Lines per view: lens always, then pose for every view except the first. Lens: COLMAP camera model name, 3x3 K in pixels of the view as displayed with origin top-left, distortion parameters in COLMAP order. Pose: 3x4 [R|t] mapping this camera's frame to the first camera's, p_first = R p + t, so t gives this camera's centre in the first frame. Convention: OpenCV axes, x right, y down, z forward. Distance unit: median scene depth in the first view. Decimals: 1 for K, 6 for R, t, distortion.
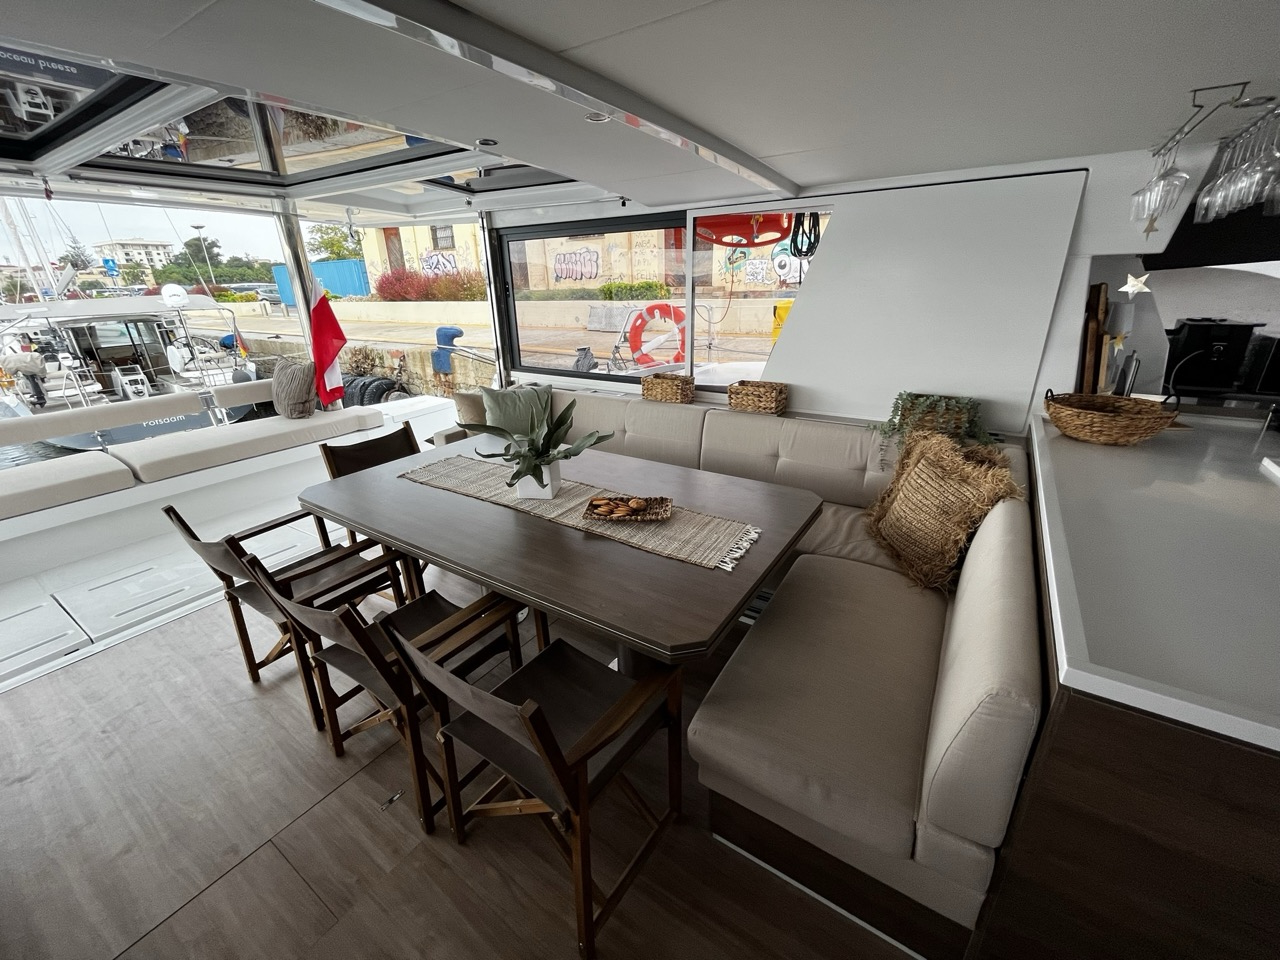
lens RADIAL K [[535.7, 0, 640.0], [0, 535.7, 480.0], [0, 0, 1]] dist [-0.001621, -0.000125]
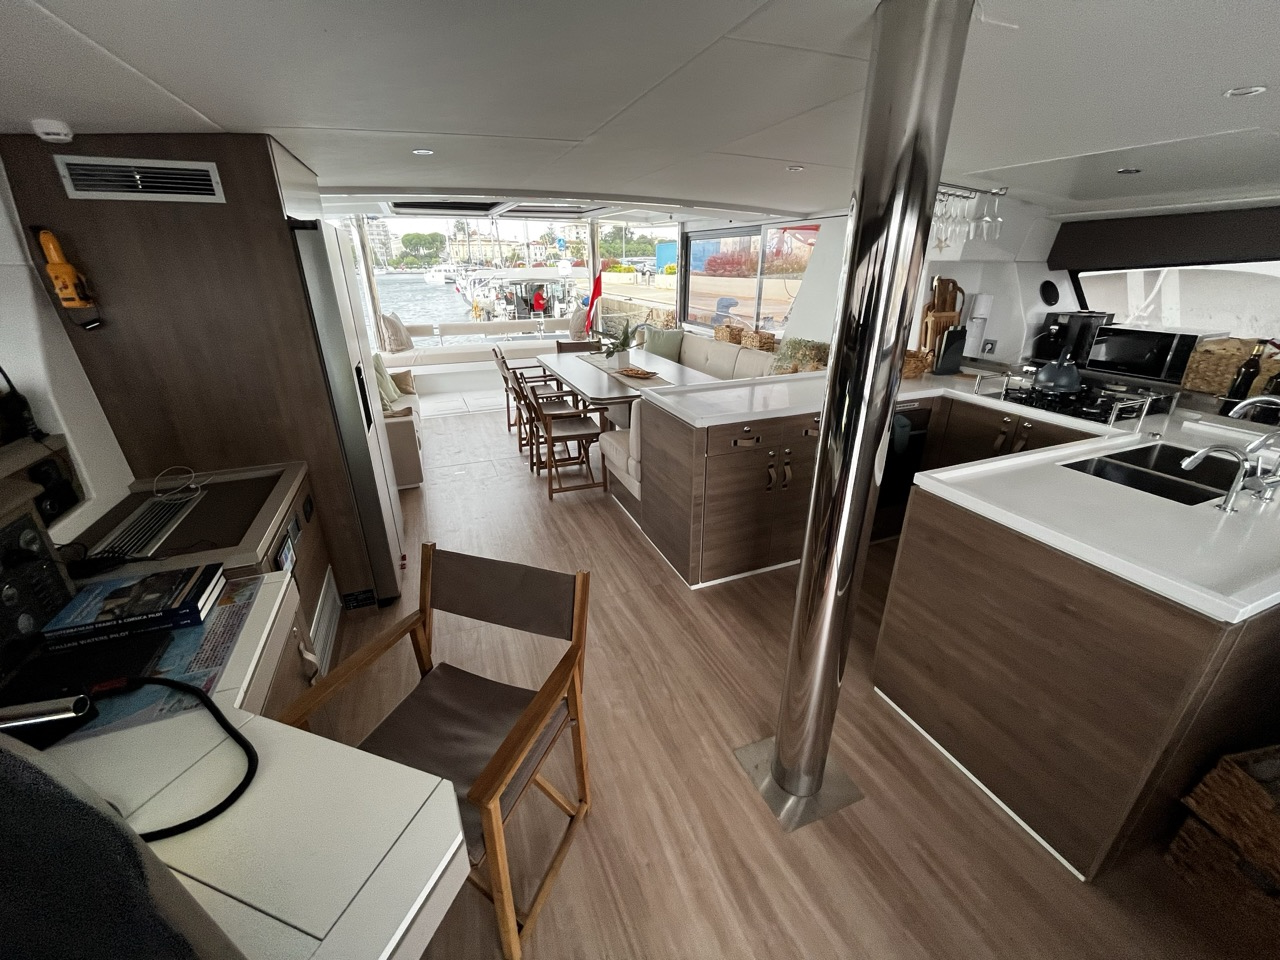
lens RADIAL K [[516.8, 0, 640.0], [0, 516.8, 480.0], [0, 0, 1]] dist [-0.000489, -0.000231]
pose [[0.819267, 0.242283, -0.519712, 0.771139], [-0.216754, 0.969953, 0.110491, 0.150904], [0.530866, 0.022128, 0.847167, -0.492080]]
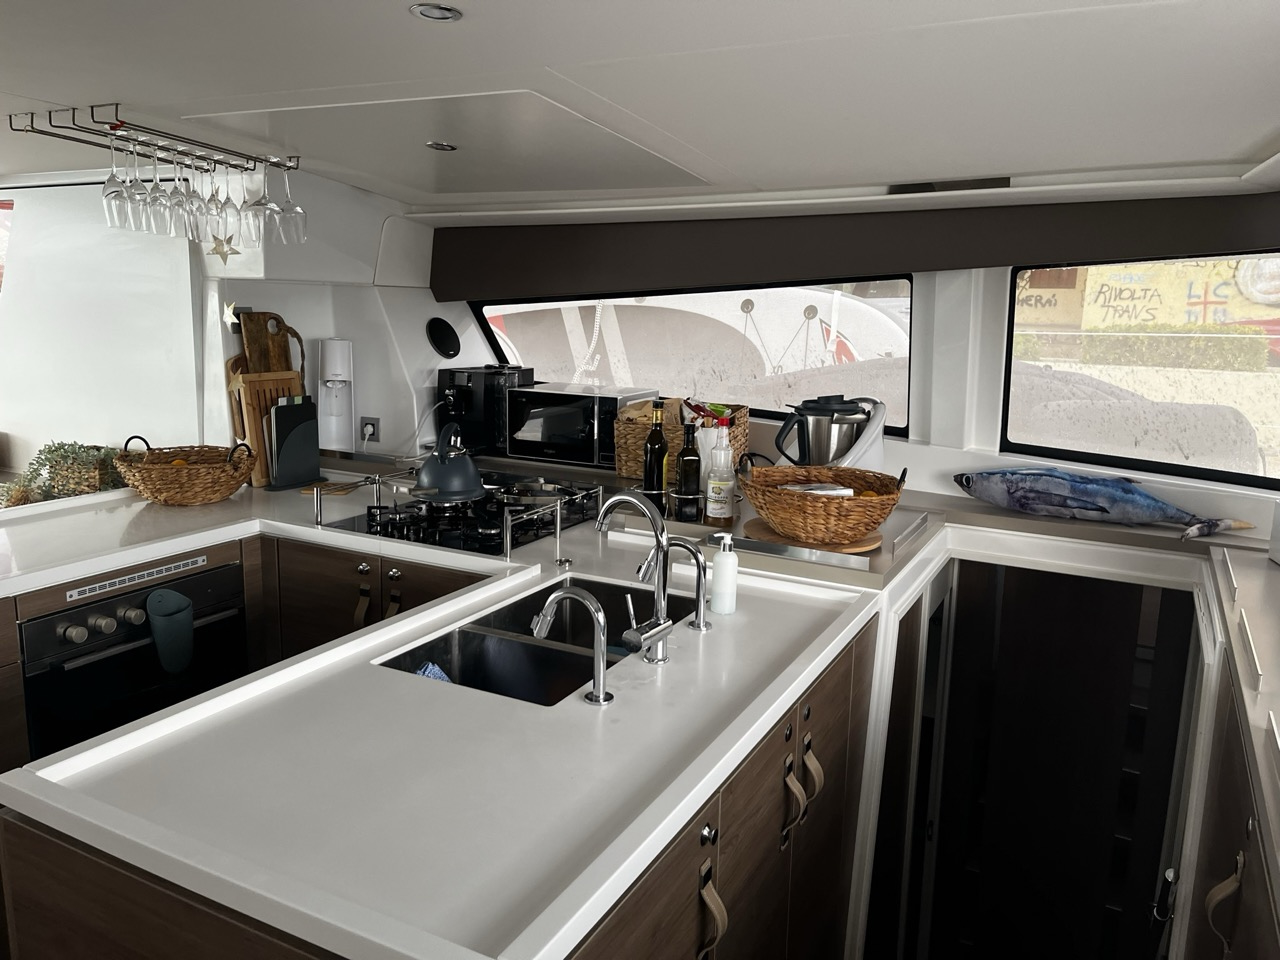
lens RADIAL K [[947.1, 0, 640.0], [0, 947.1, 480.0], [0, 0, 1]] dist [0.036410, -0.000896]
pose [[0.995114, 0.032729, 0.093149, 0.942105], [-0.016692, 0.985646, -0.167996, 0.082744], [-0.097311, 0.165621, 0.981377, -0.307798]]
